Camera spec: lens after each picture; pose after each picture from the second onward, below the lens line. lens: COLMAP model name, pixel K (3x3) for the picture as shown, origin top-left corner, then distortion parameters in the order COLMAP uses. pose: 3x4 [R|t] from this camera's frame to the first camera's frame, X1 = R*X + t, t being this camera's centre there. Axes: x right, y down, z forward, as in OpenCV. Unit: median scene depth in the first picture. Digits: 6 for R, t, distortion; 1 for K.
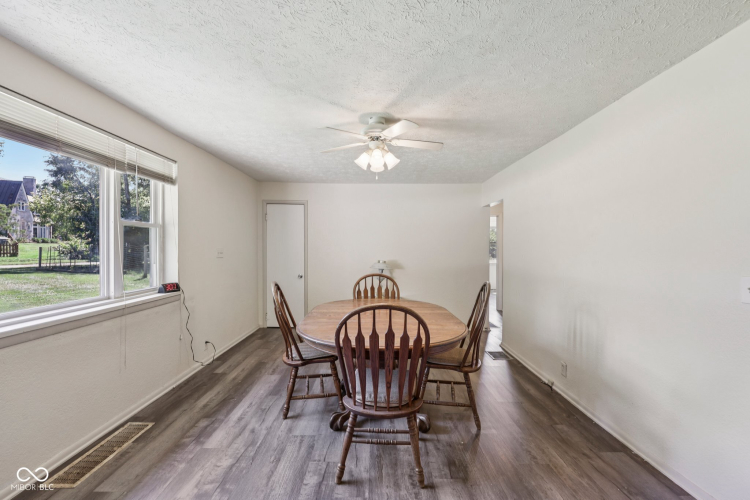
lens RADIAL K [[304.2, 0, 364.1], [0, 304.2, 245.1], [0, 0, 1]] dist [0.001202, -0.000563]
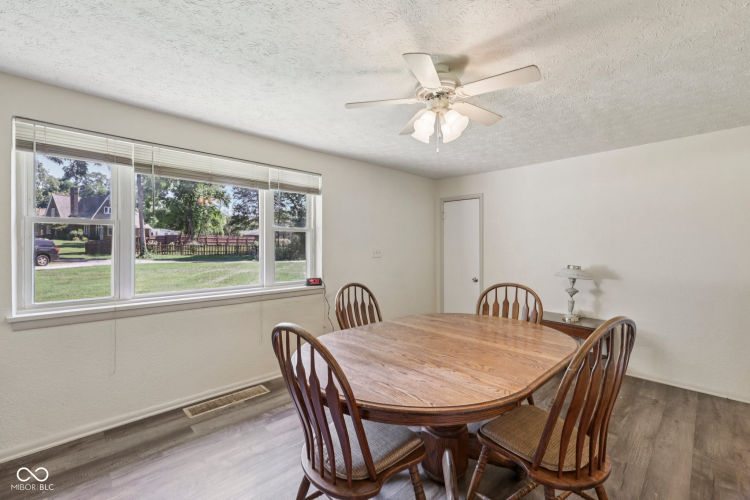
lens RADIAL K [[304.2, 0, 380.2], [0, 304.2, 246.7], [0, 0, 1]] dist [0.001202, -0.000563]
pose [[0.732134, -0.007272, -0.681122, 0.359354], [0.010471, 0.999945, 0.000579, 0.004616], [0.681080, -0.007556, 0.732170, 0.311752]]
